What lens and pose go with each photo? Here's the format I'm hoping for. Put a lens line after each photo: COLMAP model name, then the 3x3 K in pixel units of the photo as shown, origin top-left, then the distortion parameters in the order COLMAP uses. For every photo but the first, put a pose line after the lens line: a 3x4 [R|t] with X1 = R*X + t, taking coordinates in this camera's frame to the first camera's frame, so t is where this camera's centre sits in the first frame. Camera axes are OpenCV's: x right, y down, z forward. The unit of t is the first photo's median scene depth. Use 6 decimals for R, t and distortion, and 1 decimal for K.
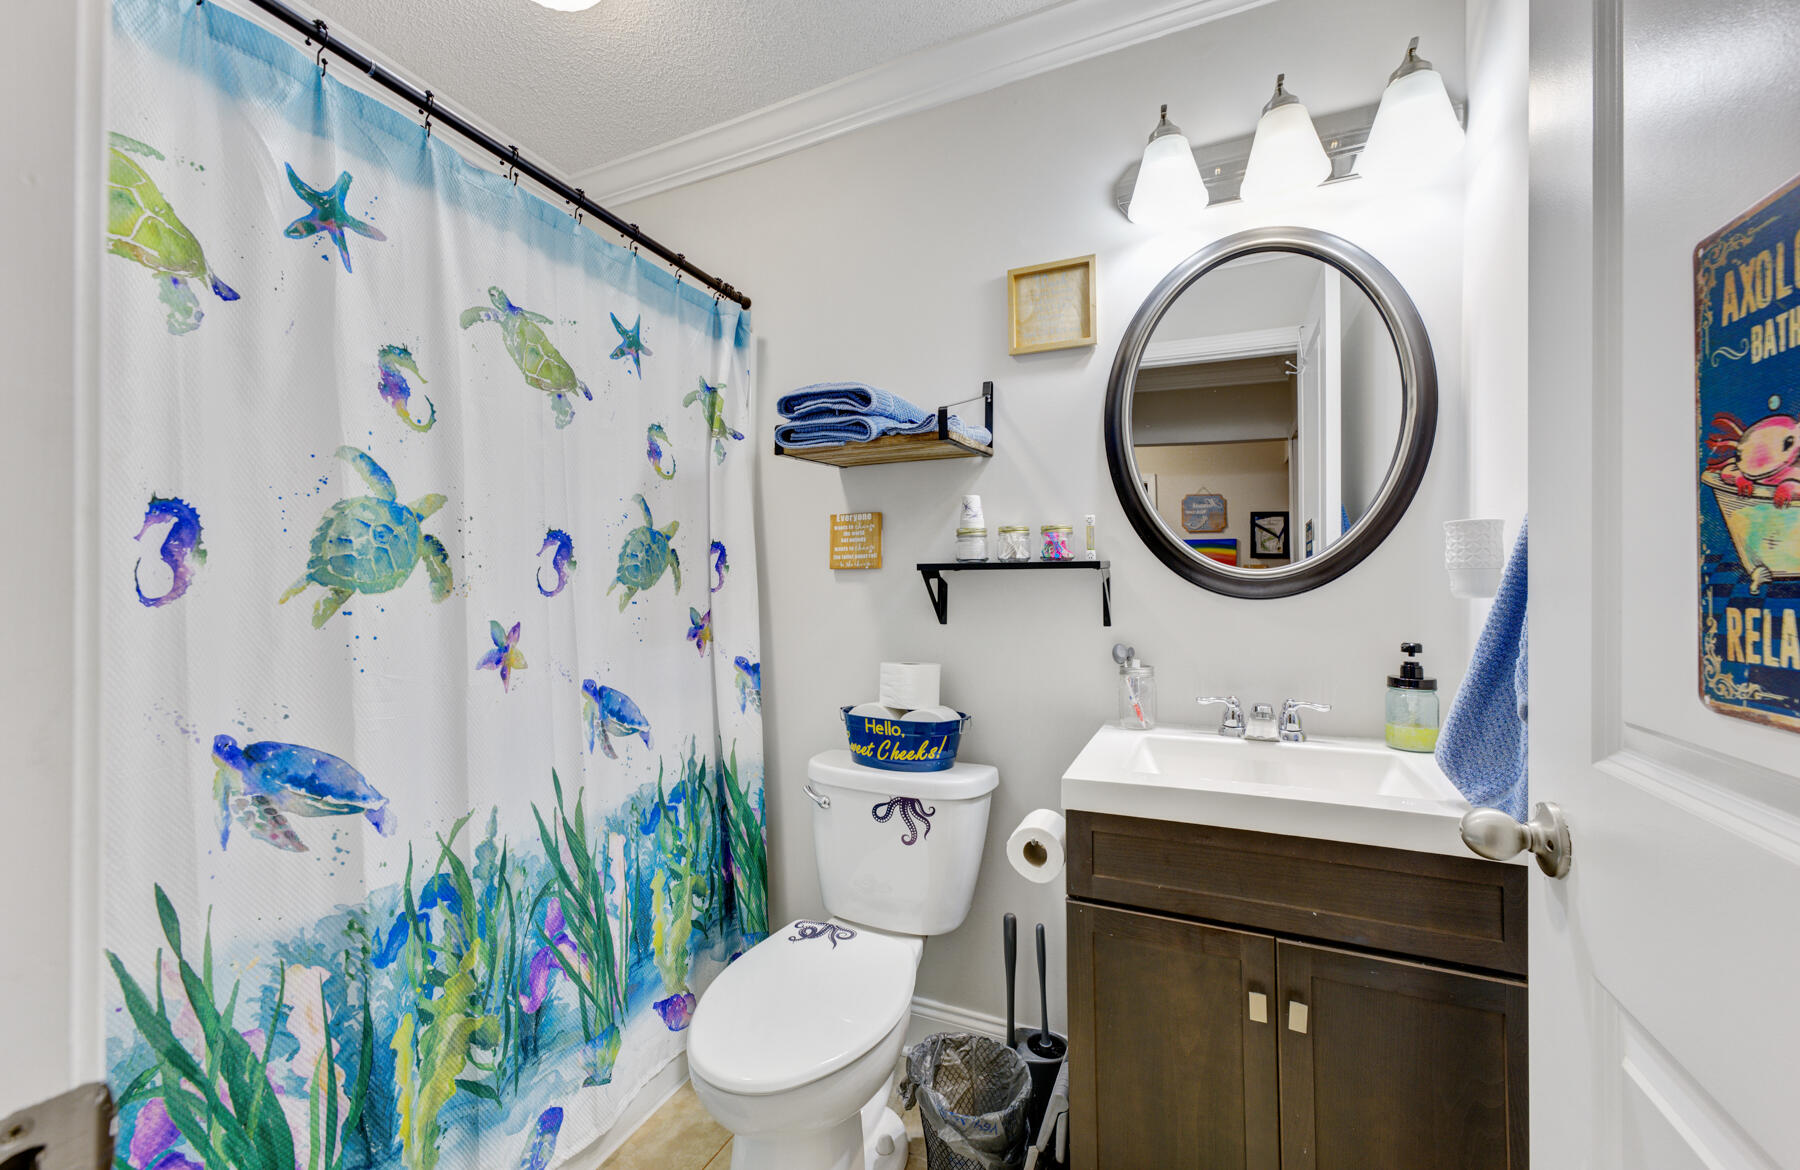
lens RADIAL K [[727.0, 0, 882.1], [0, 727.0, 597.8], [0, 0, 1]] dist [-0.023958, 0.012777]
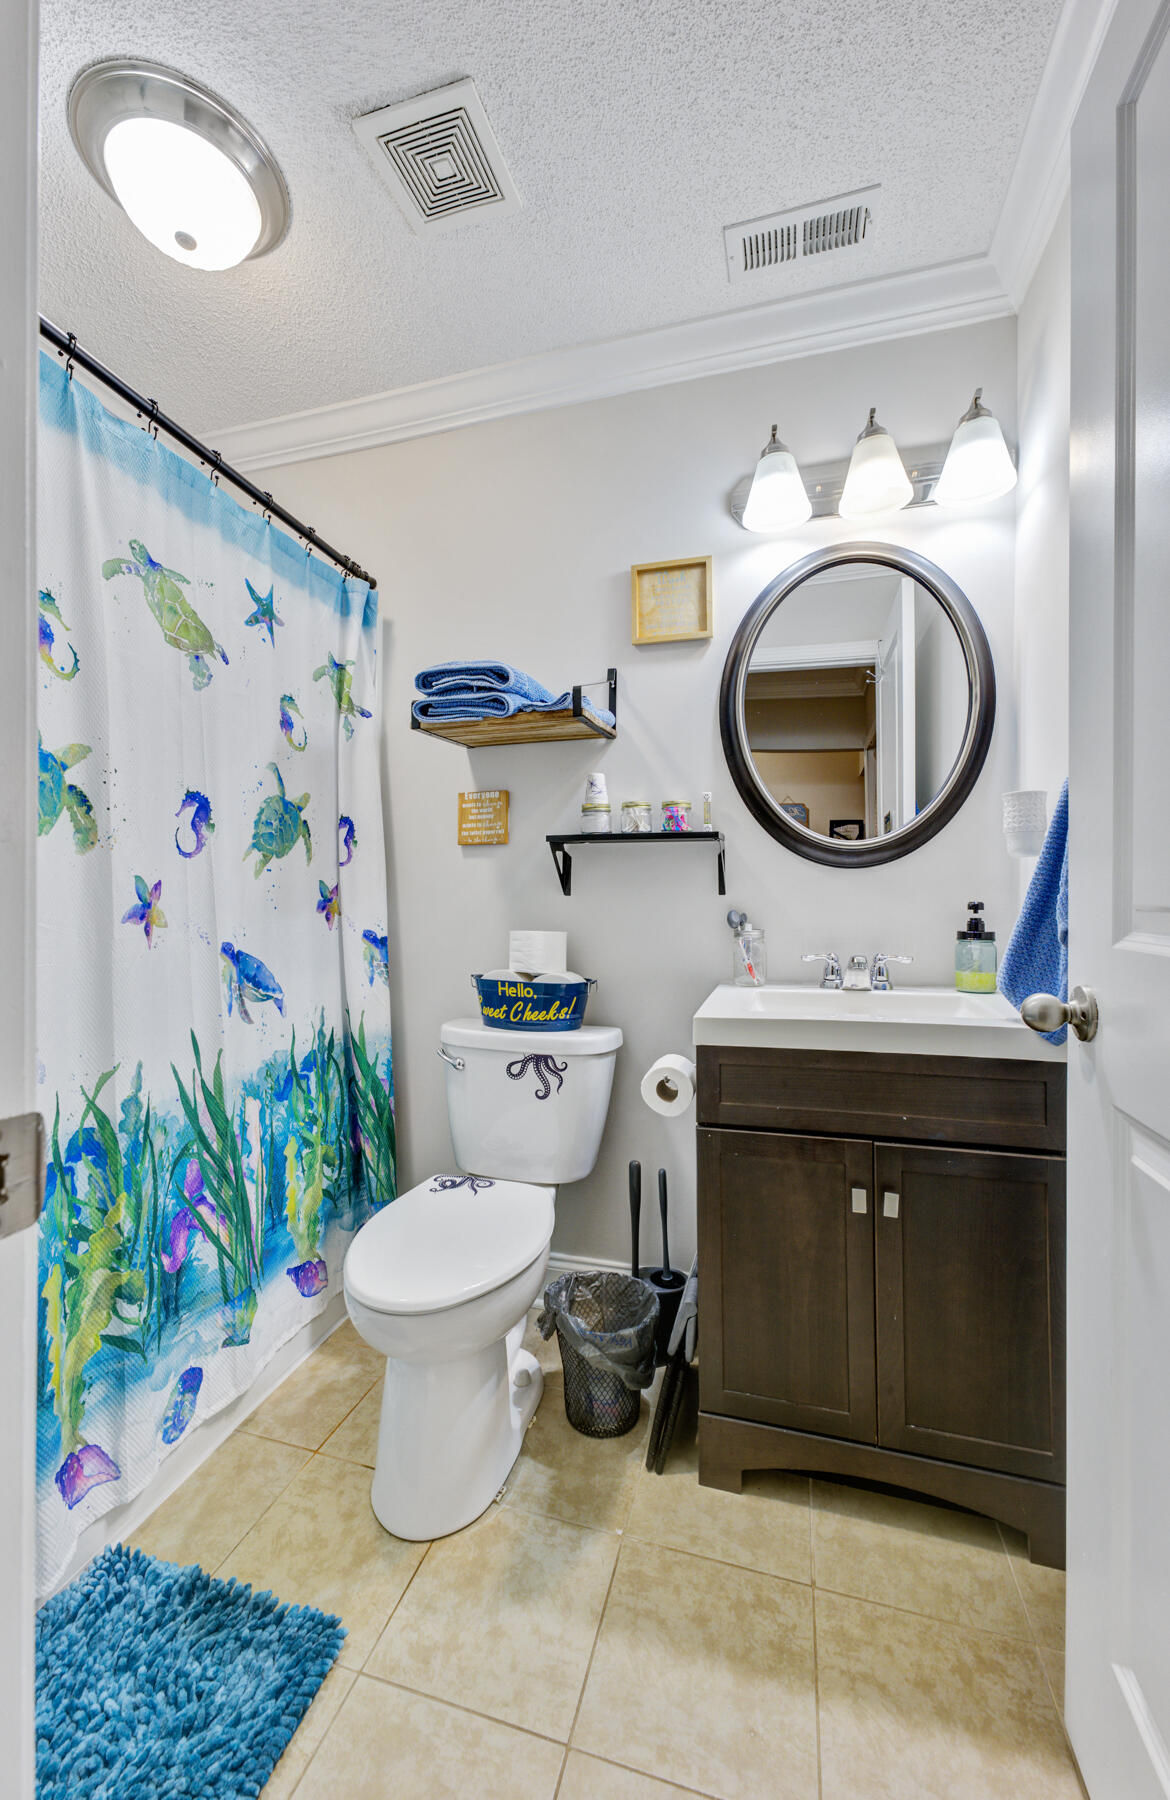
lens RADIAL K [[727.0, 0, 582.8], [0, 727.0, 909.3], [0, 0, 1]] dist [-0.023958, 0.012777]
pose [[0.988745, 0.000944, 0.149608, -0.067888], [-0.001741, 0.999985, 0.005195, 0.061018], [-0.149601, -0.005397, 0.988732, -0.063783]]
